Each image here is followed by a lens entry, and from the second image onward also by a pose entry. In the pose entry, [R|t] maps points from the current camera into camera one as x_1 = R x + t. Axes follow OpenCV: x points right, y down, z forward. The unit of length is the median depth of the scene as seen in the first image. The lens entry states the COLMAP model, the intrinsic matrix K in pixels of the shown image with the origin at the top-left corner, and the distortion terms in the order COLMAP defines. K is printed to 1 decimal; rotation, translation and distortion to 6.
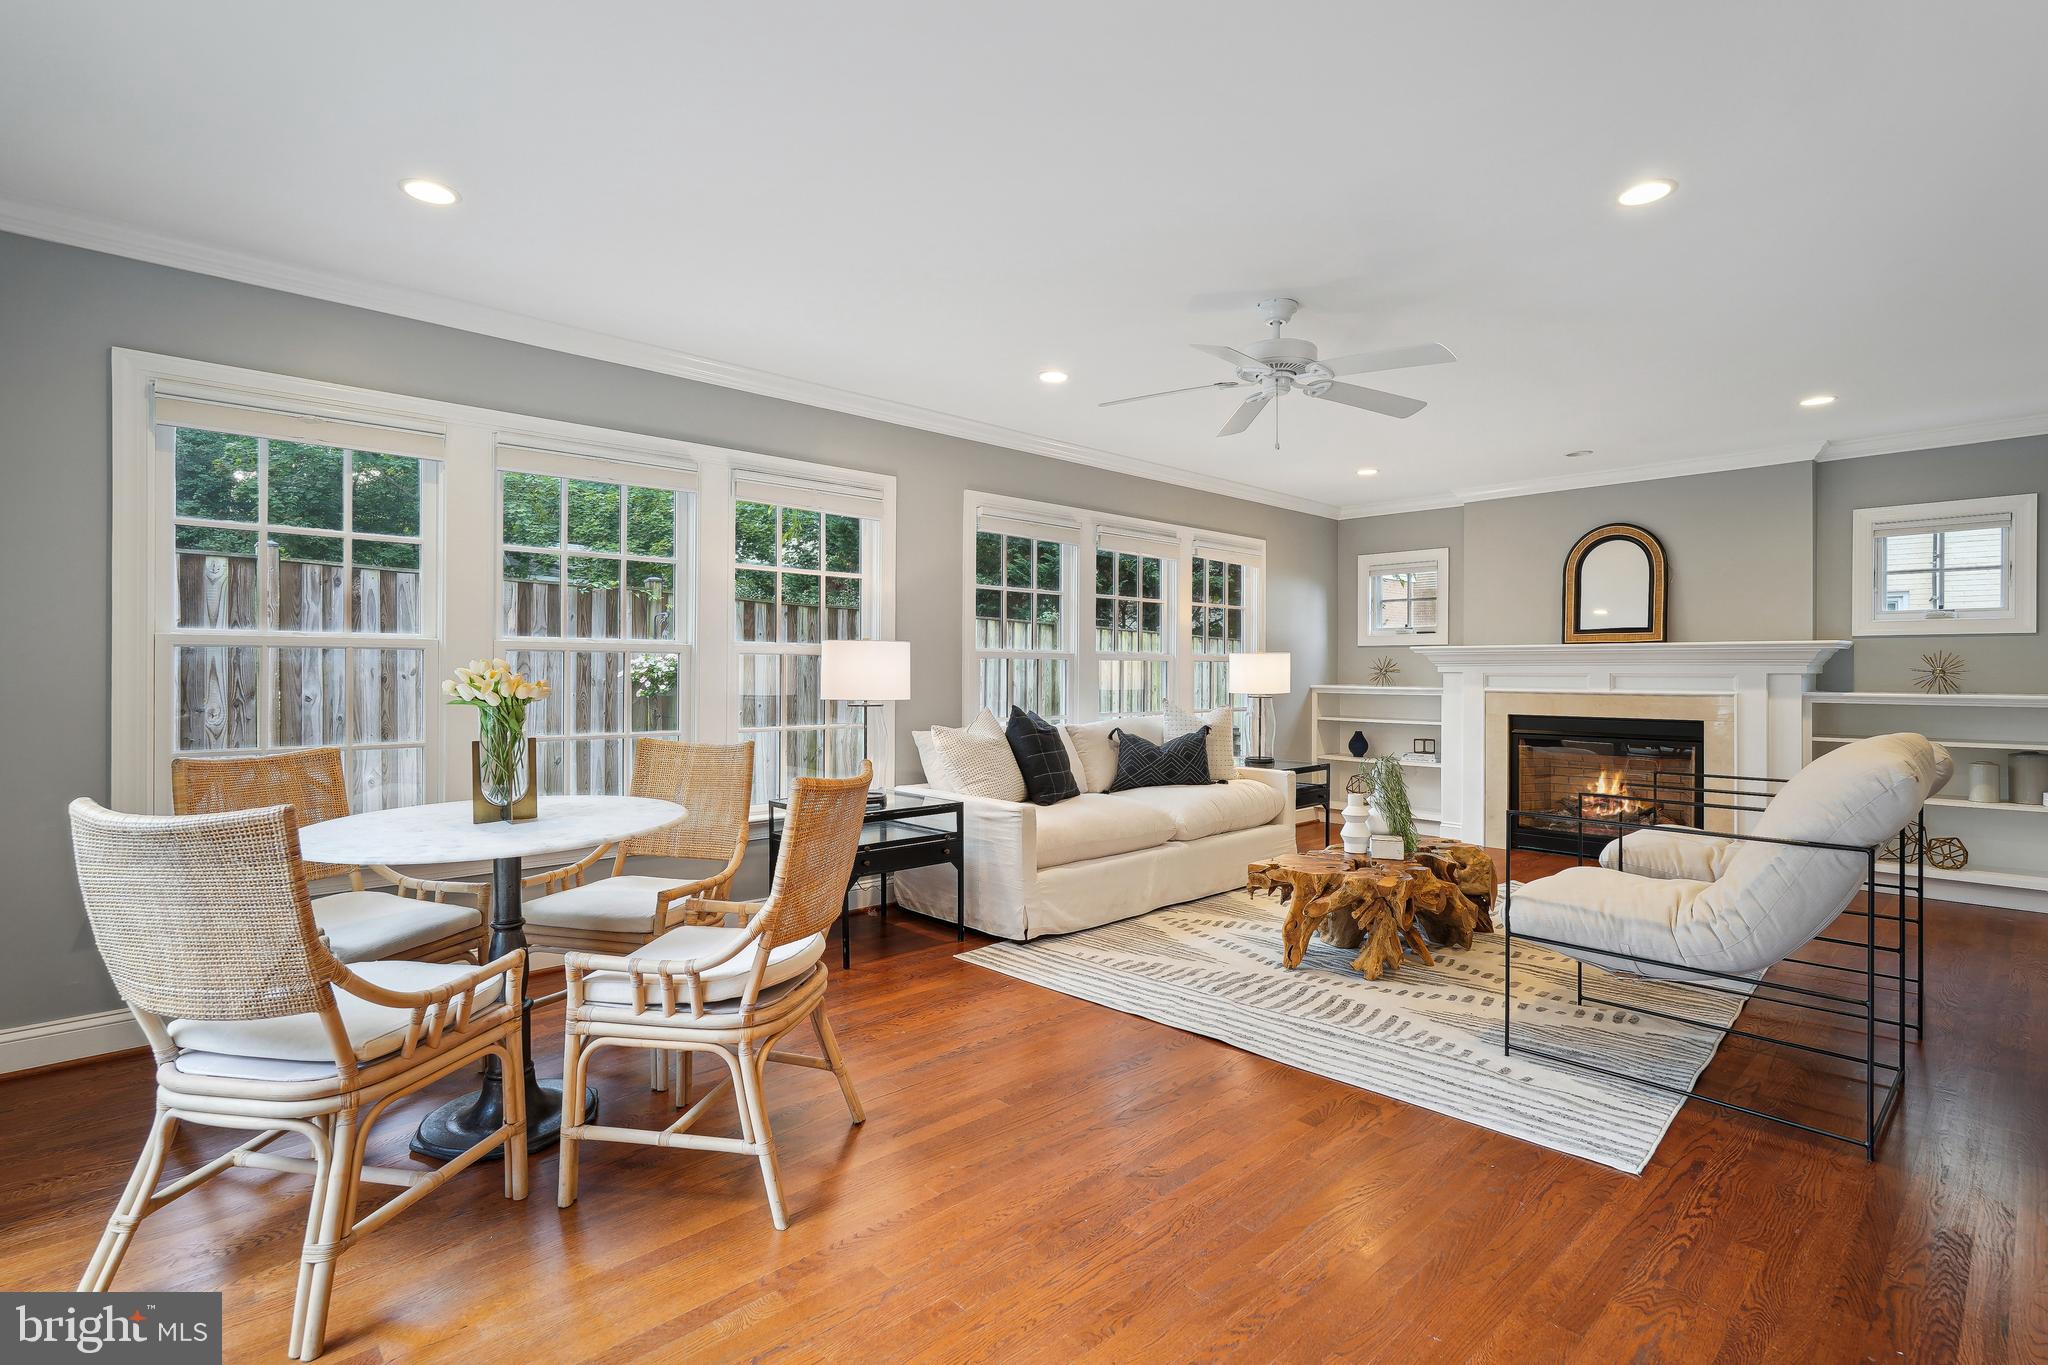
lens RADIAL K [[980.2, 0, 1019.5], [0, 980.2, 672.7], [0, 0, 1]] dist [-0.006612, 0.001445]
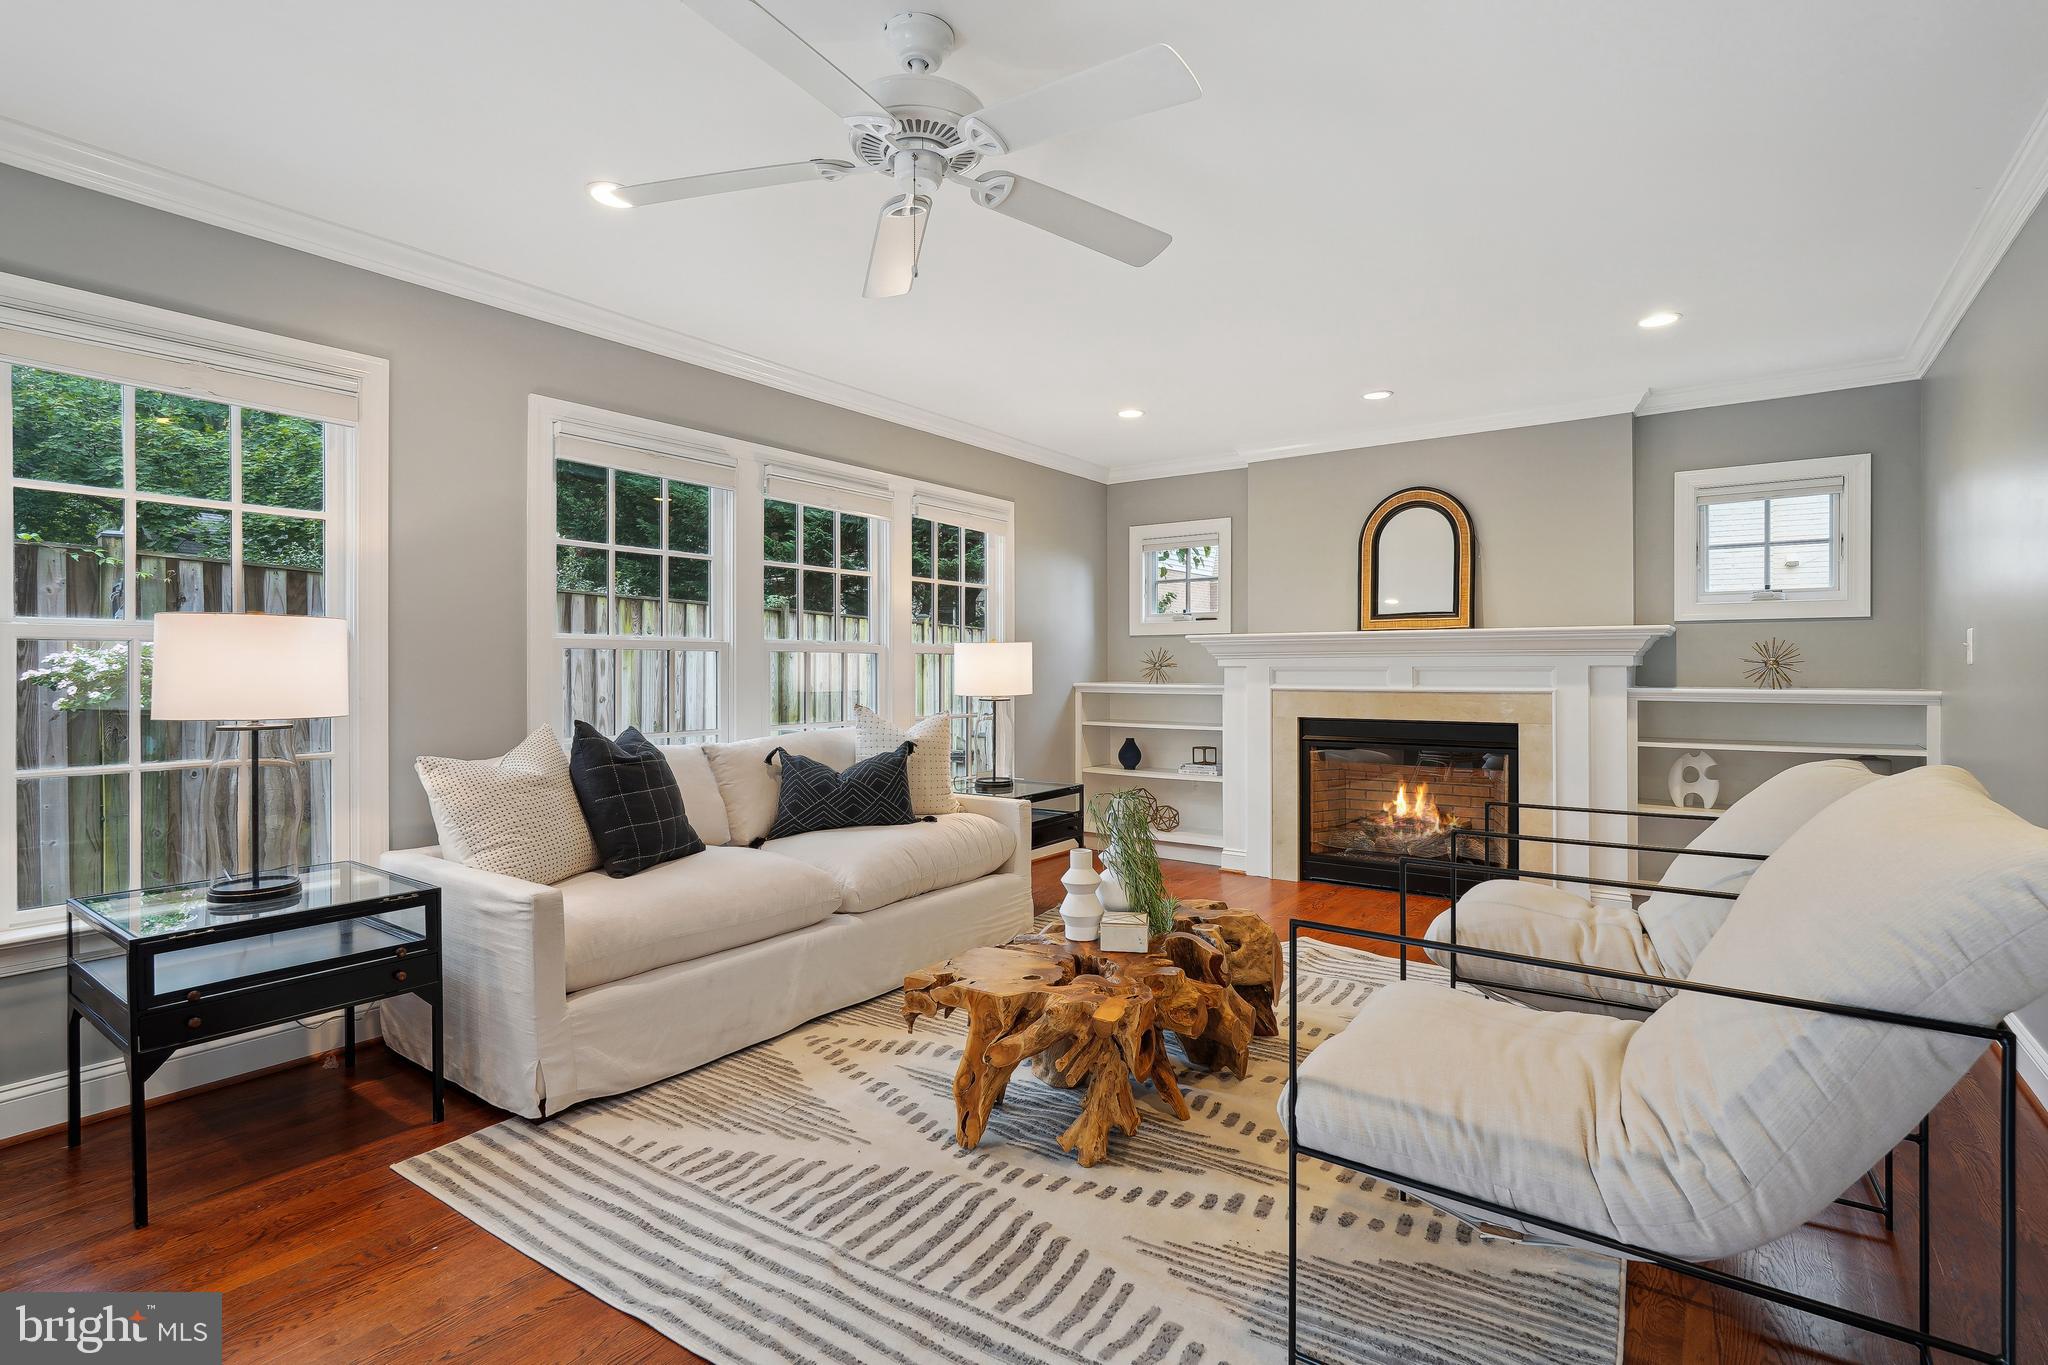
lens RADIAL K [[980.2, 0, 1023.6], [0, 980.2, 672.7], [0, 0, 1]] dist [-0.006612, 0.001445]
pose [[0.982410, -0.005983, 0.186638, 0.158232], [0.005425, 0.999979, 0.003499, 0.001359], [-0.186655, -0.002425, 0.982422, 0.310065]]
